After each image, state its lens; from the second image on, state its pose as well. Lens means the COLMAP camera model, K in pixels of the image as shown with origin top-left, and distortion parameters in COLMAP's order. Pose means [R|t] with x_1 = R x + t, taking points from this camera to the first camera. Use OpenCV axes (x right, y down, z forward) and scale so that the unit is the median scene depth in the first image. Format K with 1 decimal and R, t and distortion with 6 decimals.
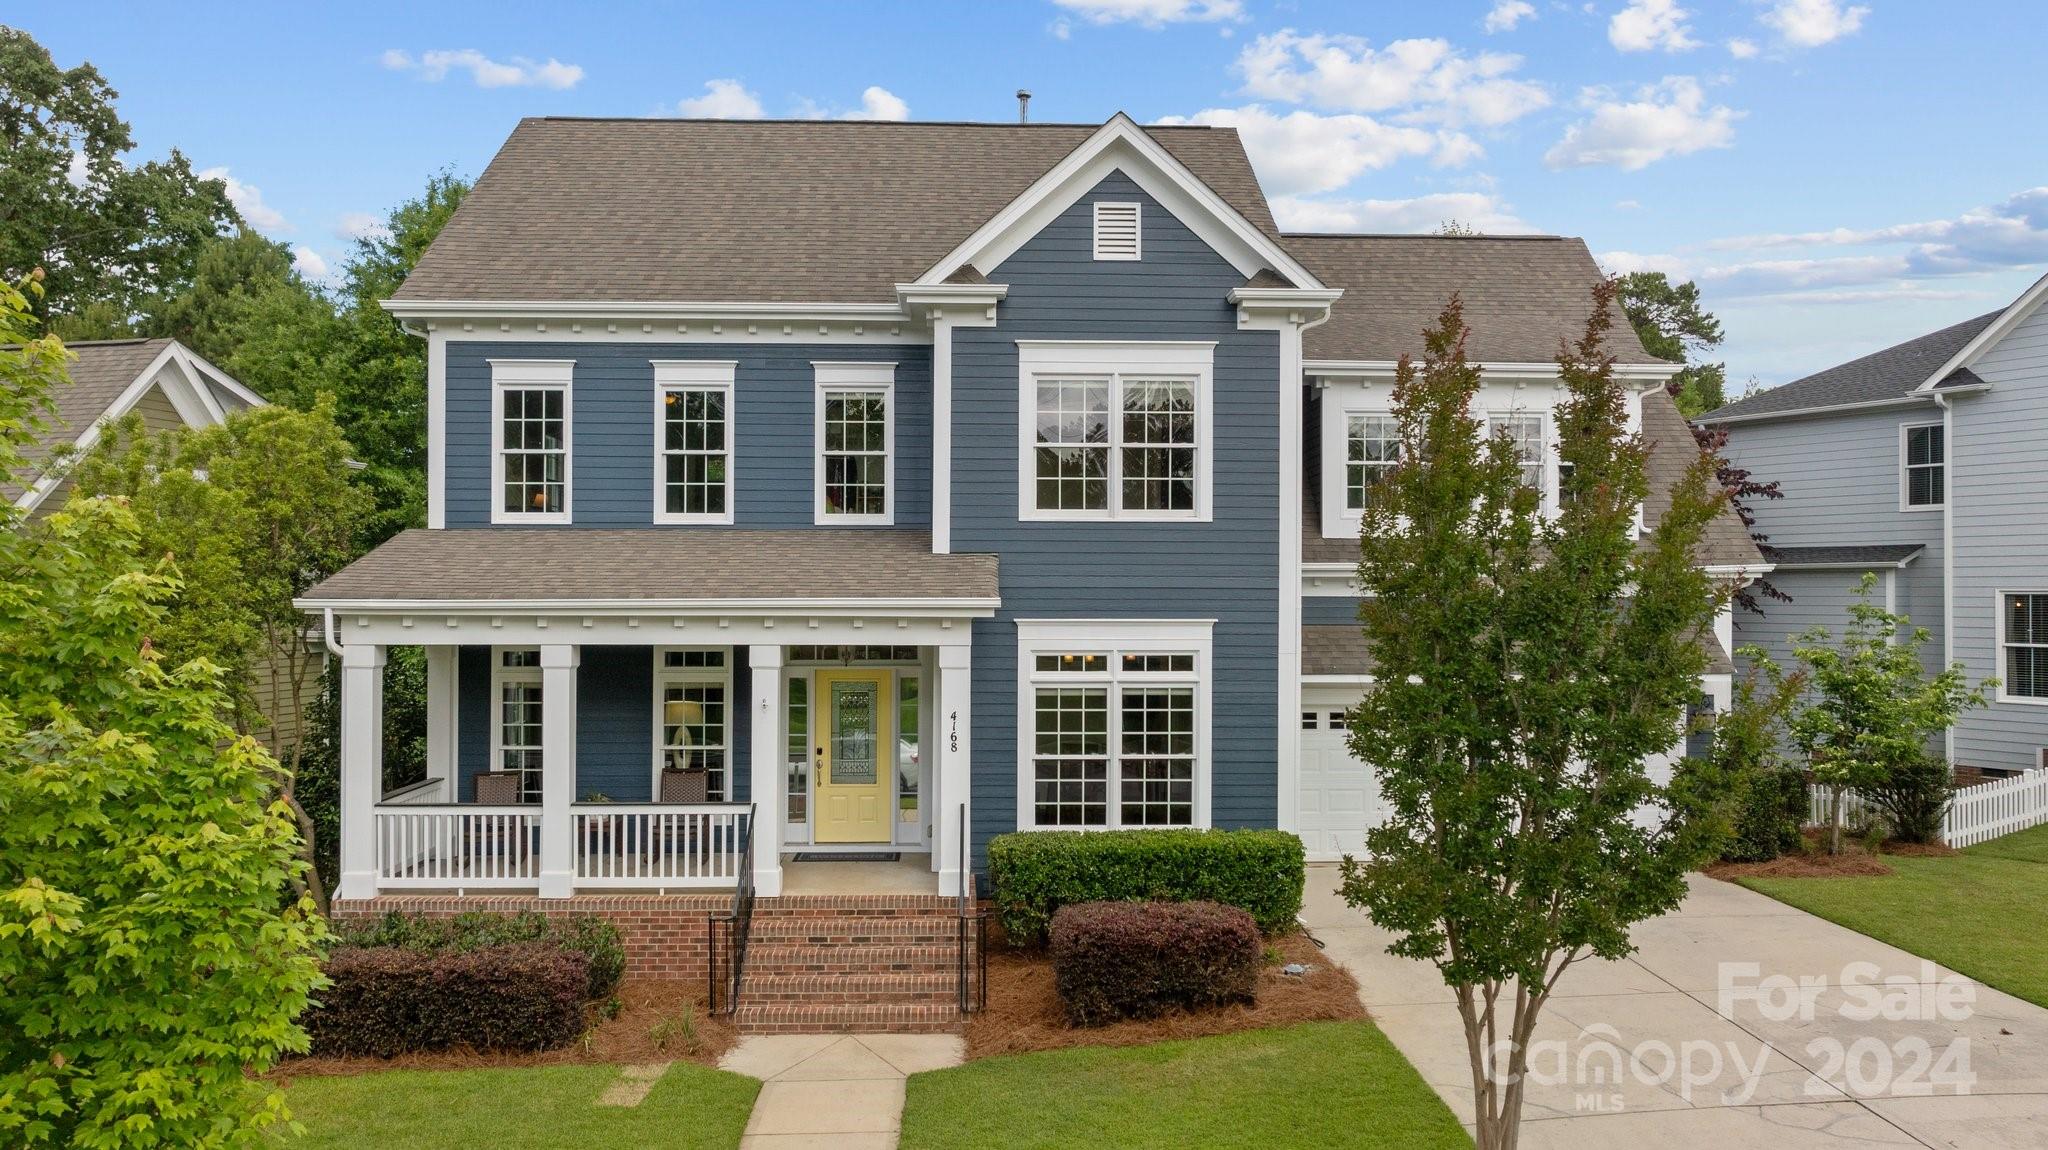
lens RADIAL K [[1482.7, 0, 1024.0], [0, 1482.7, 575.0], [0, 0, 1]] dist [-0.001493, -0.000399]
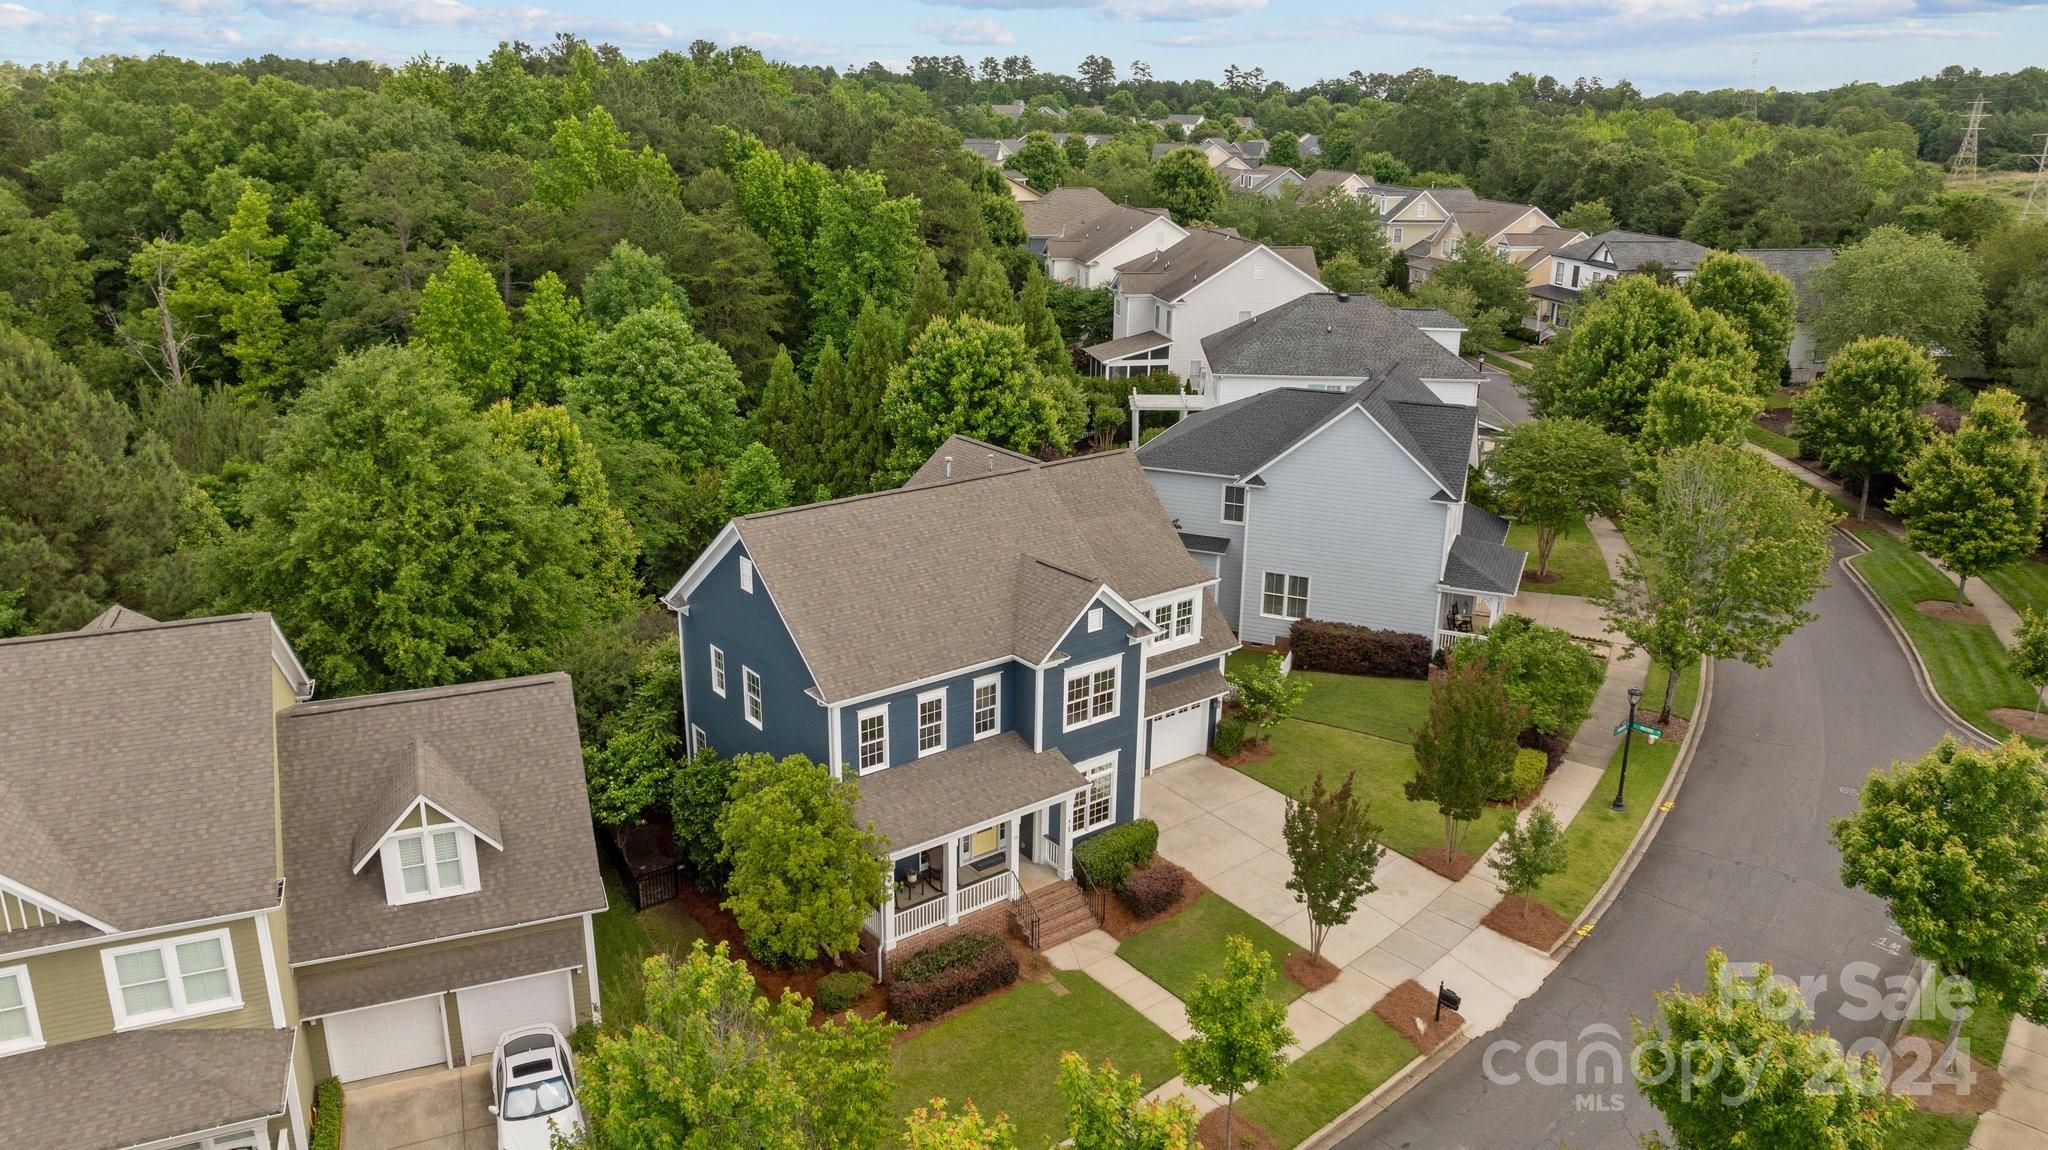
lens RADIAL K [[1482.7, 0, 1024.0], [0, 1482.7, 575.0], [0, 0, 1]] dist [-0.001493, -0.000399]
pose [[0.810923, -0.180442, 0.556636, -1.436159], [-0.025352, 0.939540, 0.341499, -1.167508], [-0.584603, -0.291041, 0.757321, -0.831948]]
